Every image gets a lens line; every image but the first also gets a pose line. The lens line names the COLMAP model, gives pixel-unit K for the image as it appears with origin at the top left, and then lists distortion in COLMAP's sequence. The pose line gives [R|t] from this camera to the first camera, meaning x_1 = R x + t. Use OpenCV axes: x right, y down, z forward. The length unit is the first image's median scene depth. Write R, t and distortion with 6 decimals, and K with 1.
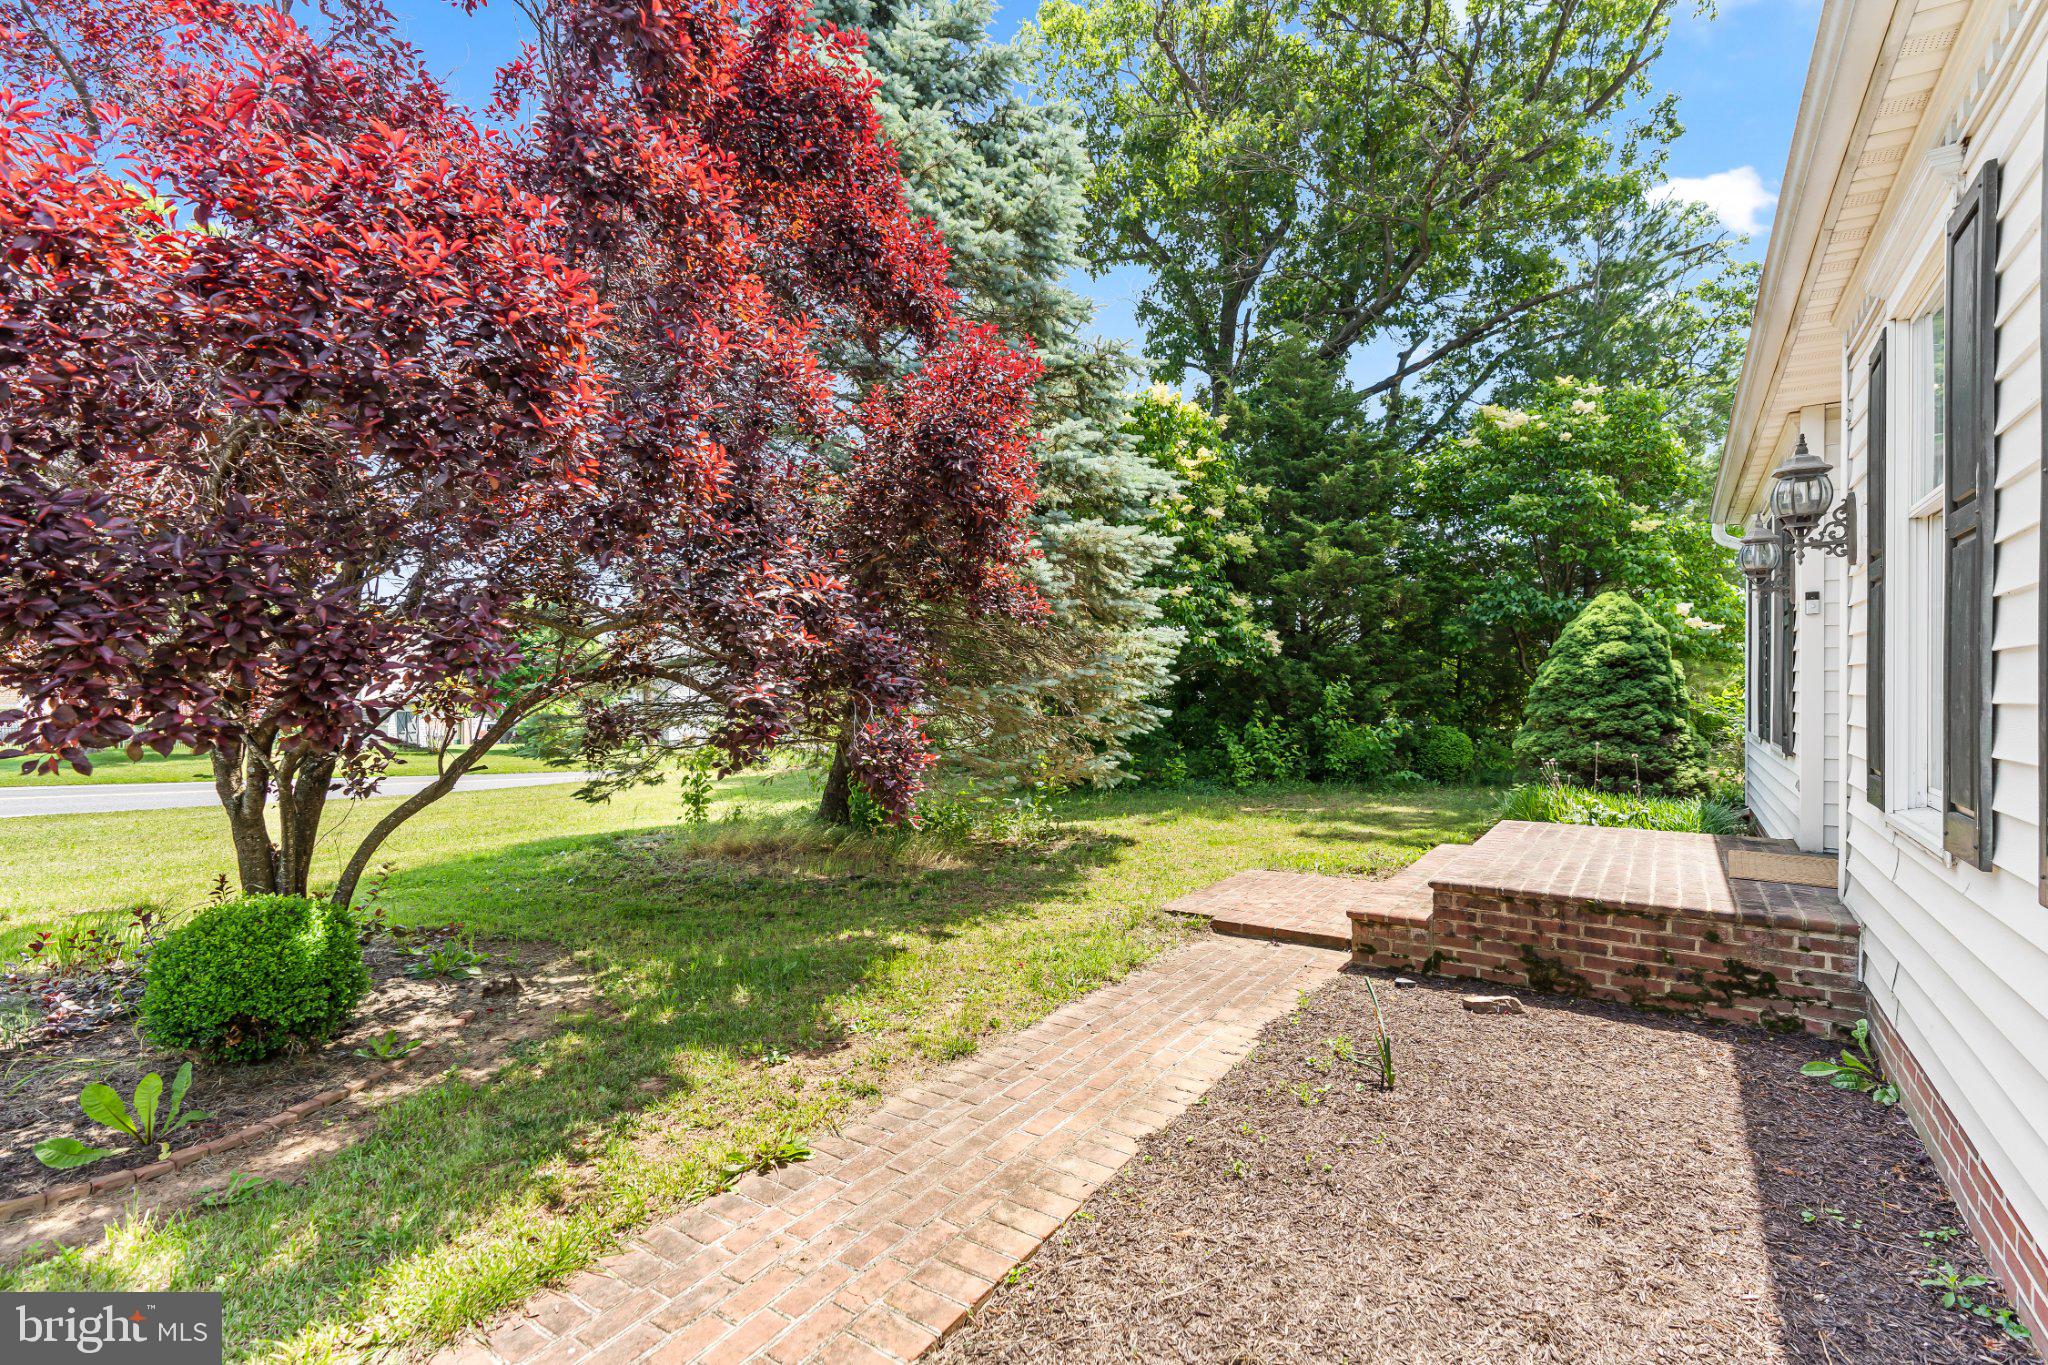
lens RADIAL K [[930.4, 0, 1023.5], [0, 930.4, 693.5], [0, 0, 1]] dist [0.001655, 0.000977]
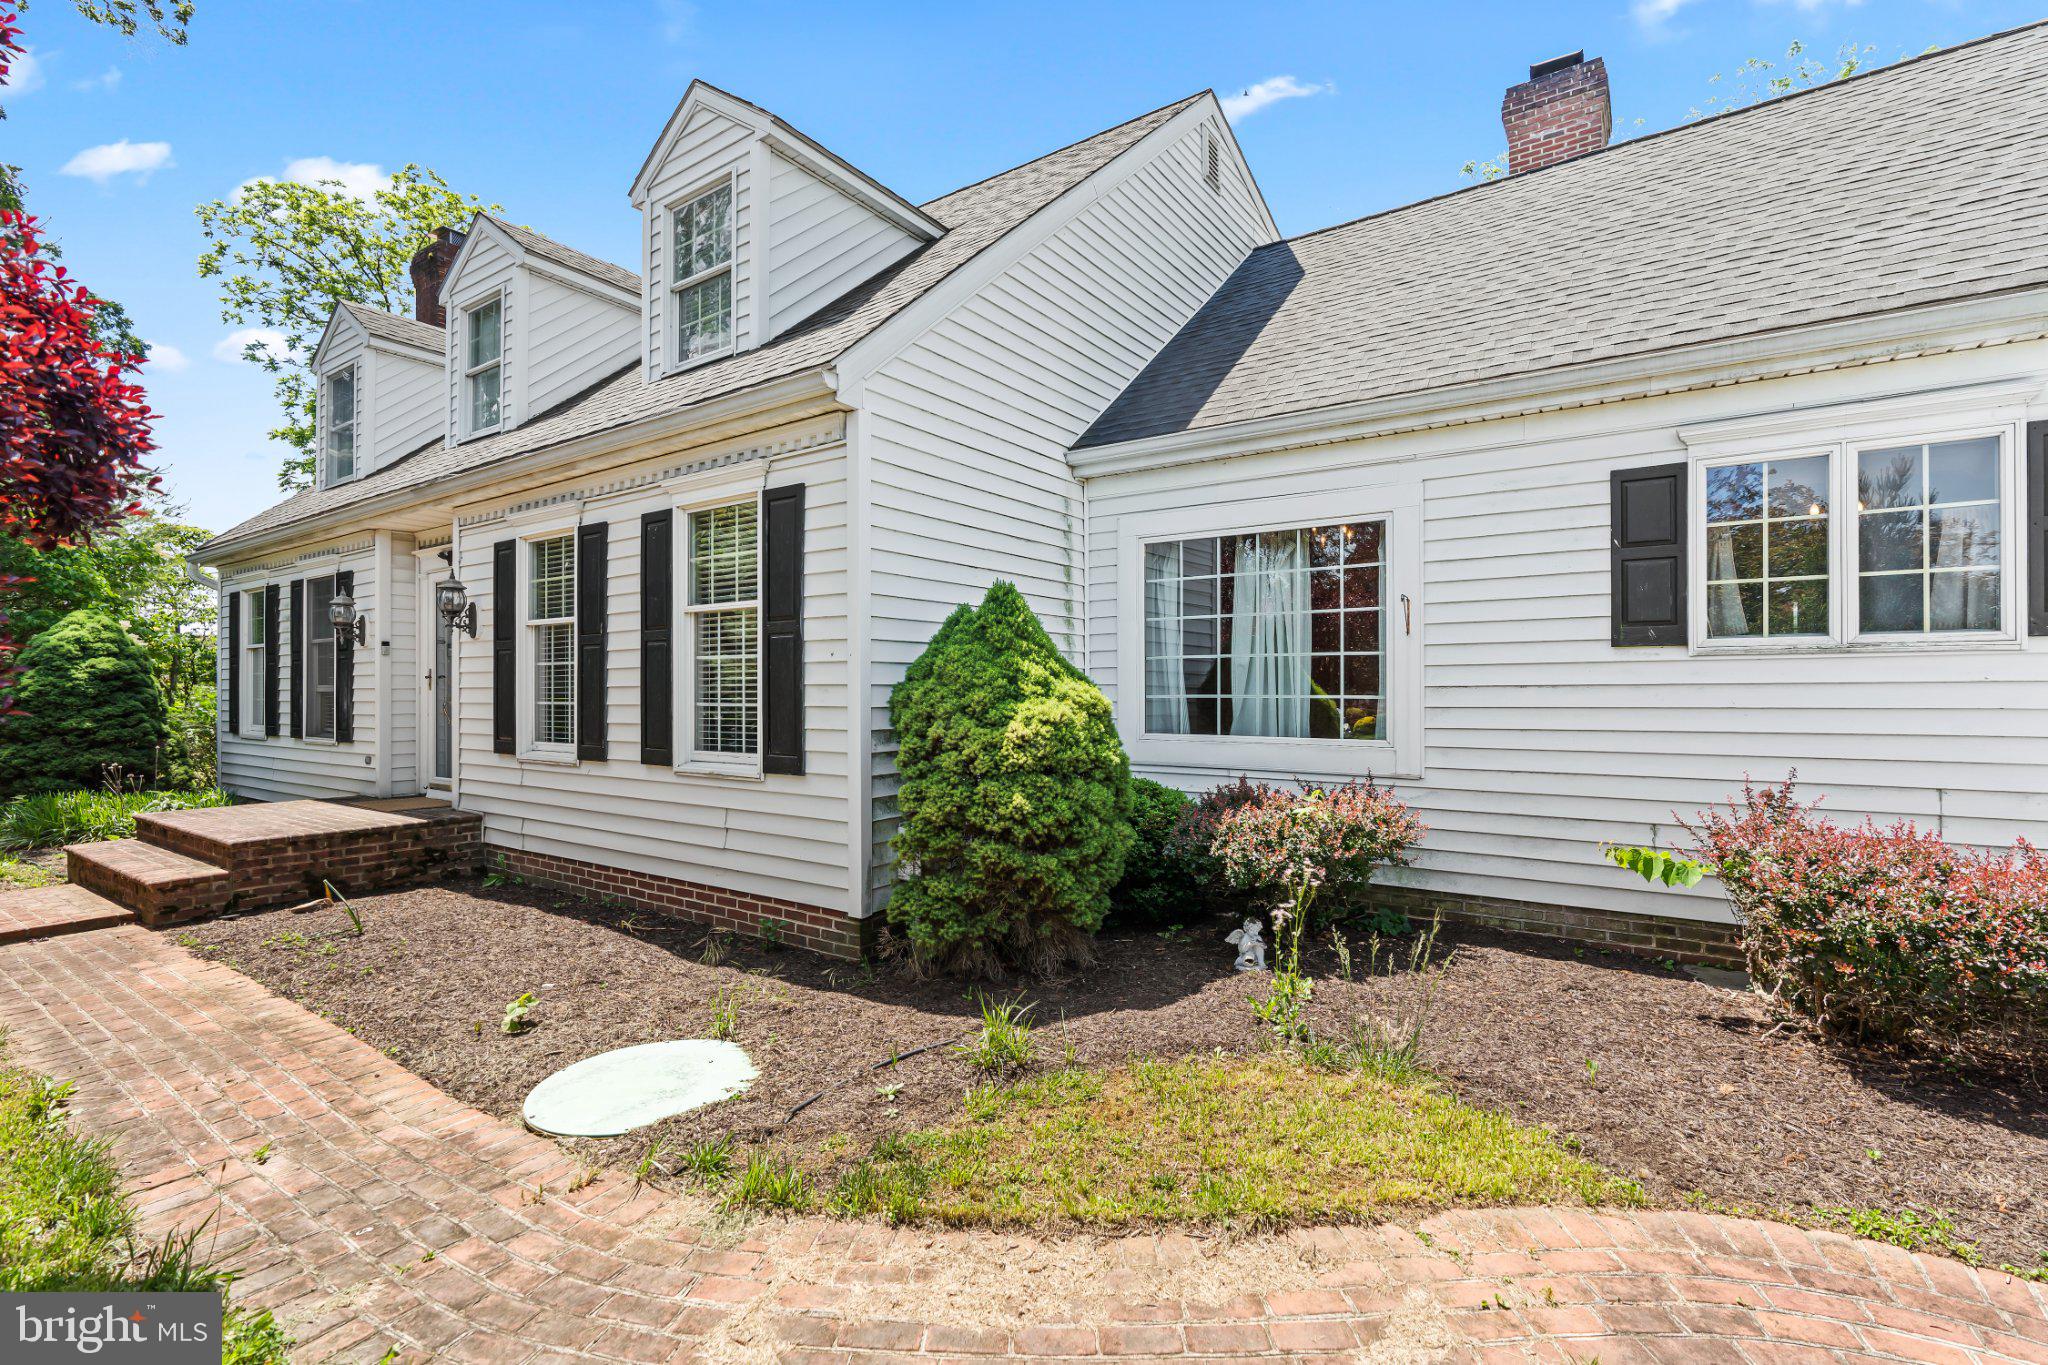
lens RADIAL K [[930.4, 0, 1017.8], [0, 930.4, 690.9], [0, 0, 1]] dist [0.001655, 0.000977]
pose [[0.003953, 0.005686, 0.999976, -0.945094], [0.007767, 0.999953, -0.005717, -0.003527], [-0.999962, 0.007789, 0.003908, -0.156059]]
